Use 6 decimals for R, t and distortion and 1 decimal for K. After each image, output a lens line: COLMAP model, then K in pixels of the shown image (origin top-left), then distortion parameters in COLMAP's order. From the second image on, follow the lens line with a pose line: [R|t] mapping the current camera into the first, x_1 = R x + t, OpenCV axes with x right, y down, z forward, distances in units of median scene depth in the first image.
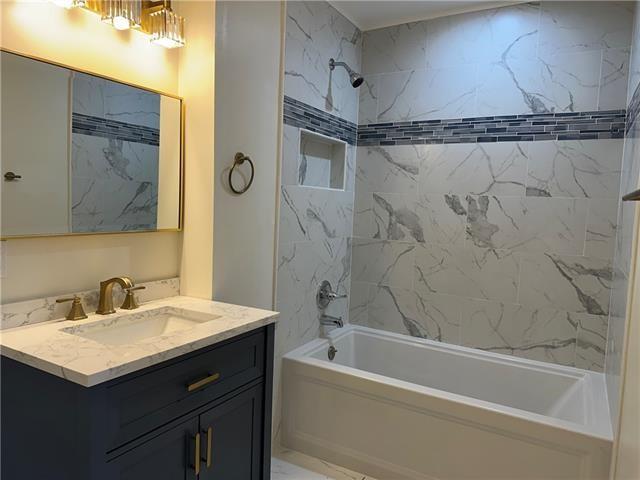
lens RADIAL K [[445.7, 0, 322.5], [0, 445.7, 238.1], [0, 0, 1]] dist [0.171247, -0.276994]
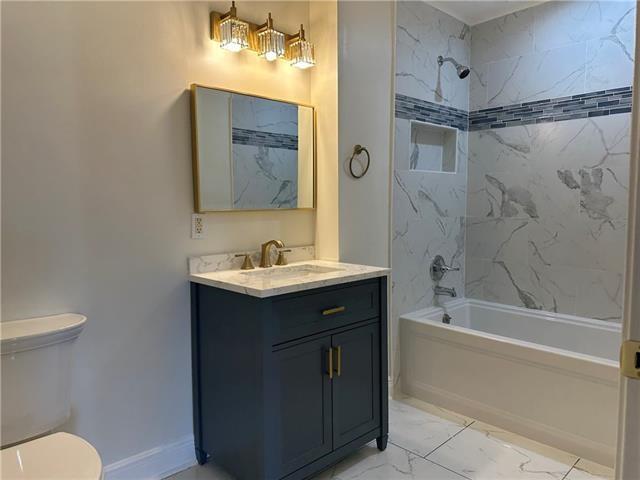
lens RADIAL K [[451.4, 0, 320.0], [0, 451.4, 240.0], [0, 0, 1]] dist [0.097008, -0.130698]
pose [[0.957176, -0.022233, -0.288650, 0.052791], [0.023012, 0.999735, -0.000693, 0.053606], [0.288589, -0.005979, 0.957434, -0.170347]]
